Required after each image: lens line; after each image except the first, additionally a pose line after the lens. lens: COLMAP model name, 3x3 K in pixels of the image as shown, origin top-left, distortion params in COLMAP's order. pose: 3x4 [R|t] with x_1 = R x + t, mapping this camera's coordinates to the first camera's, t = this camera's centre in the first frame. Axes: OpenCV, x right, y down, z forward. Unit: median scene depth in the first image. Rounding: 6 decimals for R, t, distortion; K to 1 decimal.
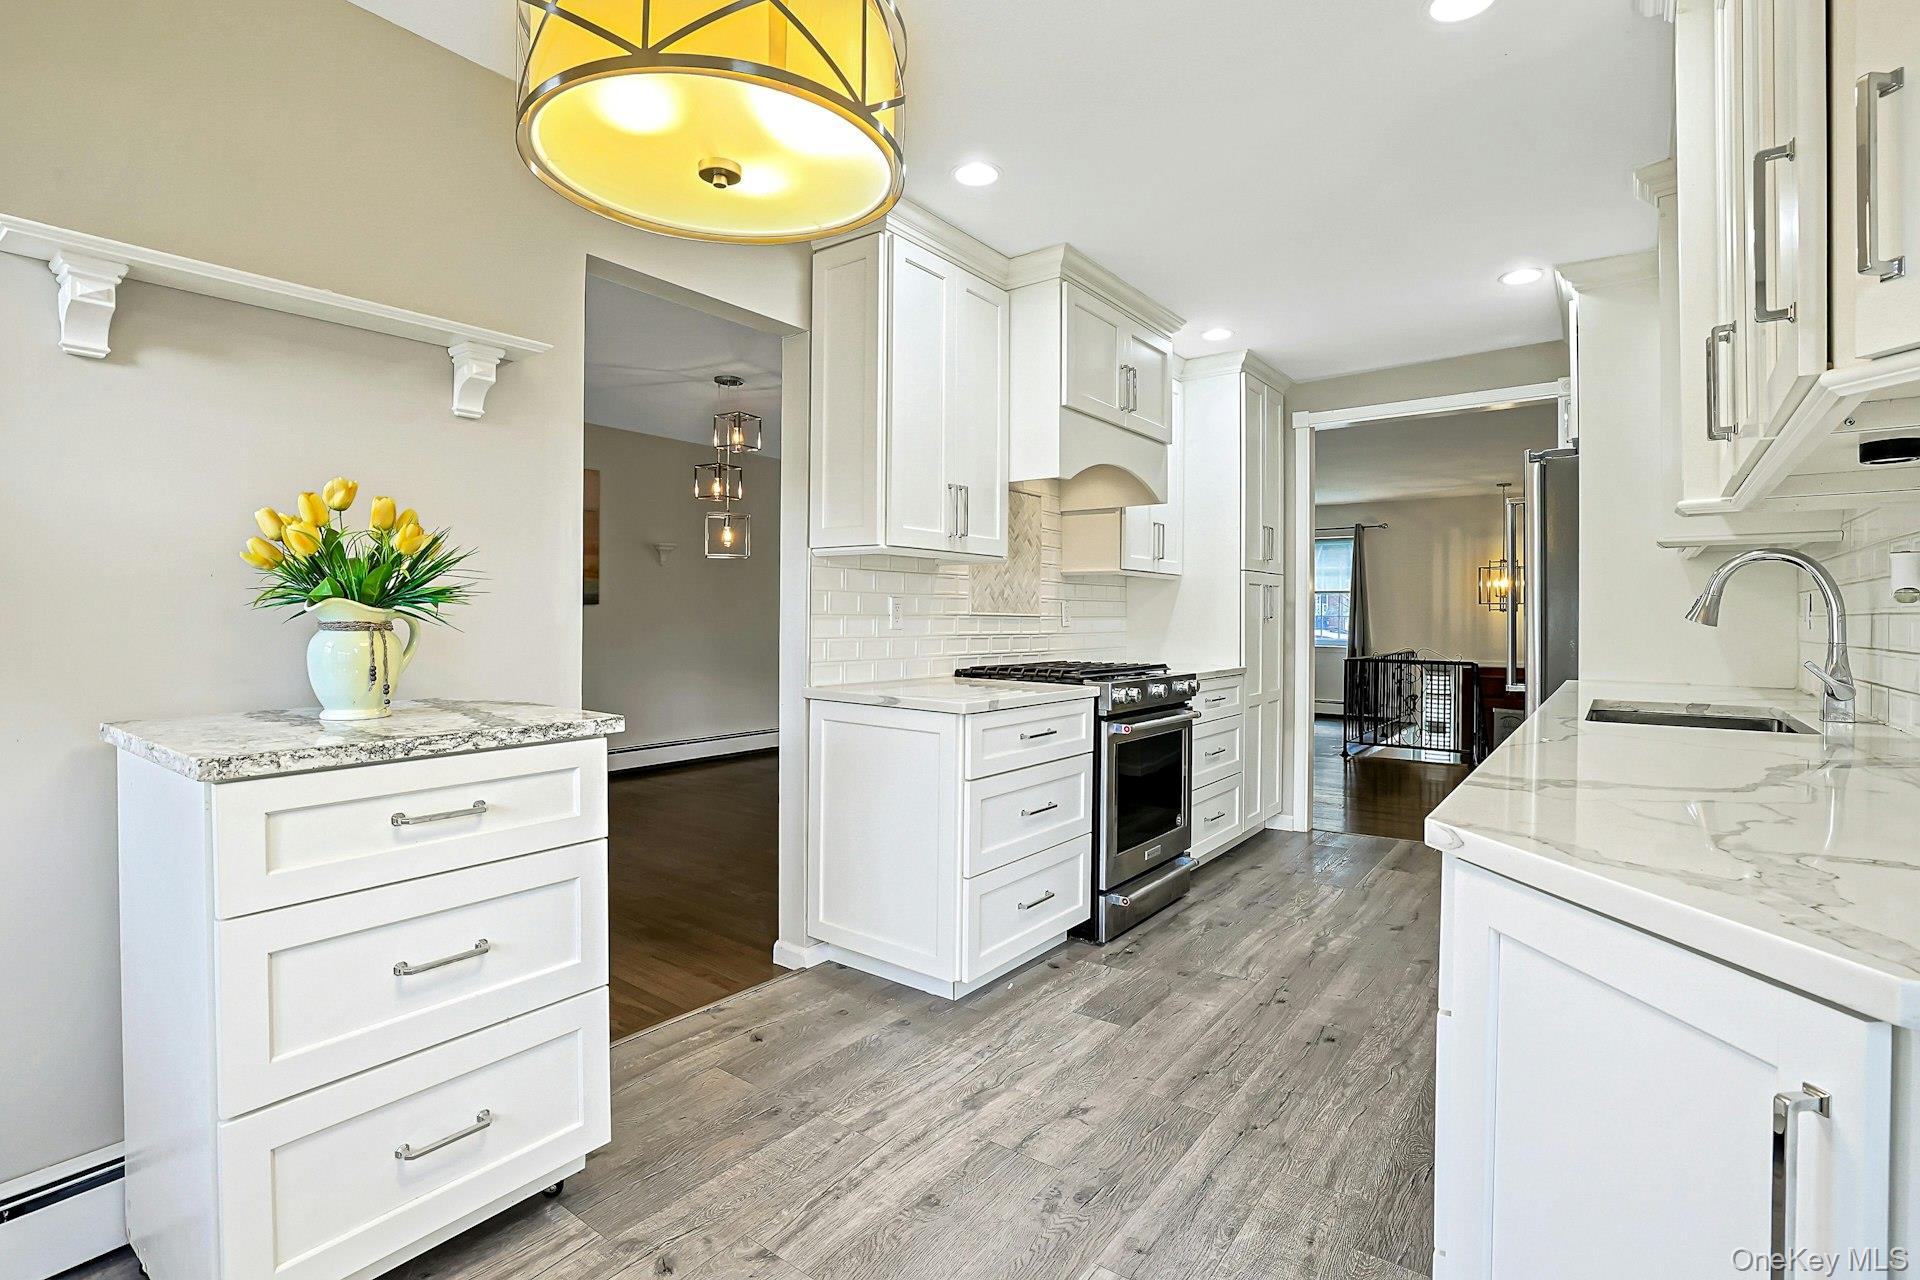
lens RADIAL K [[879.6, 0, 961.2], [0, 879.6, 624.7], [0, 0, 1]] dist [-0.027717, 0.005667]
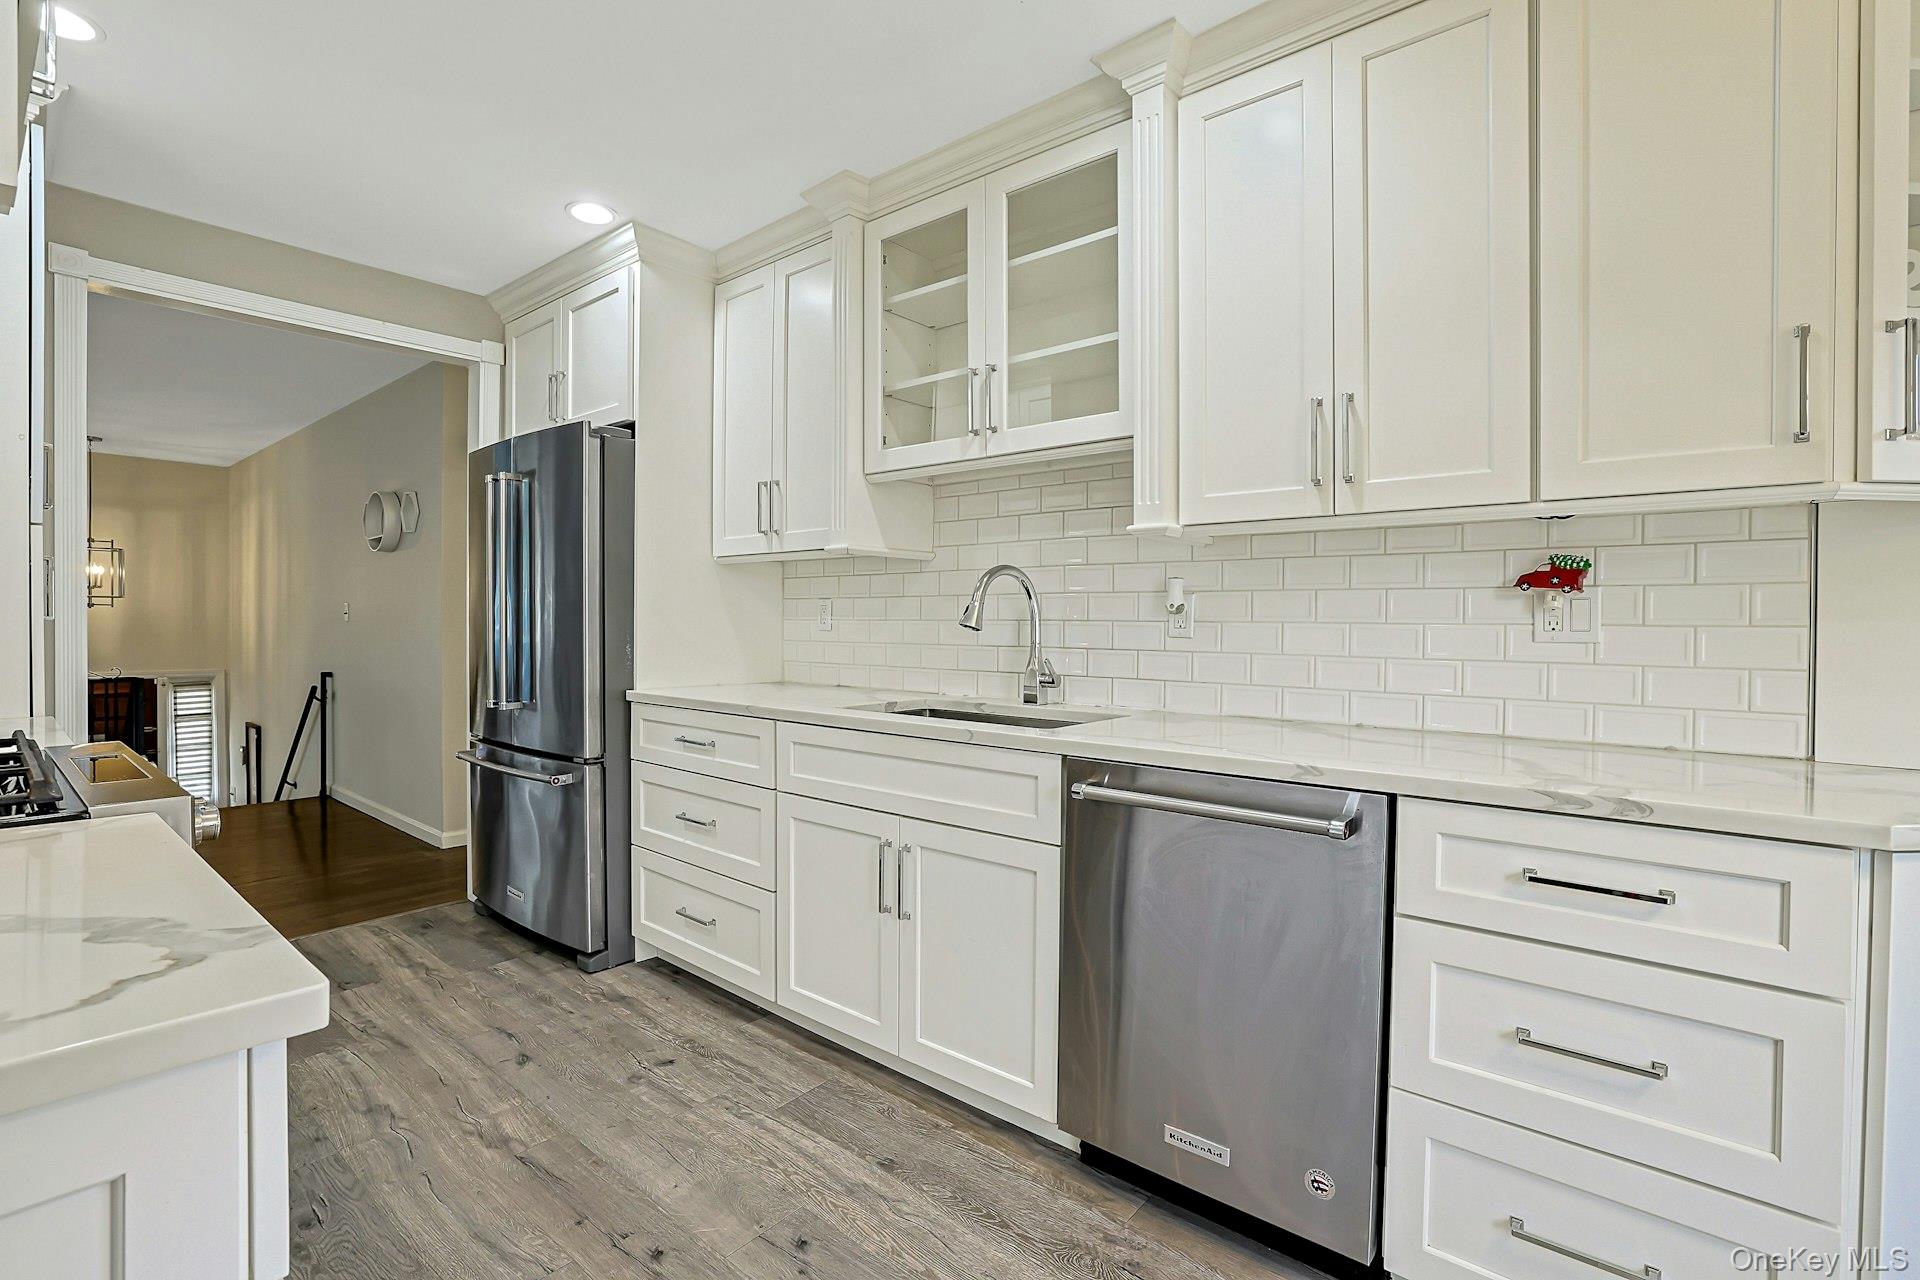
lens RADIAL K [[879.6, 0, 933.4], [0, 879.6, 639.1], [0, 0, 1]] dist [-0.027717, 0.005667]
pose [[0.072520, -0.024701, 0.997061, -0.146407], [0.003825, 0.999693, 0.024487, -0.008079], [-0.997360, 0.002038, 0.072592, 0.526187]]
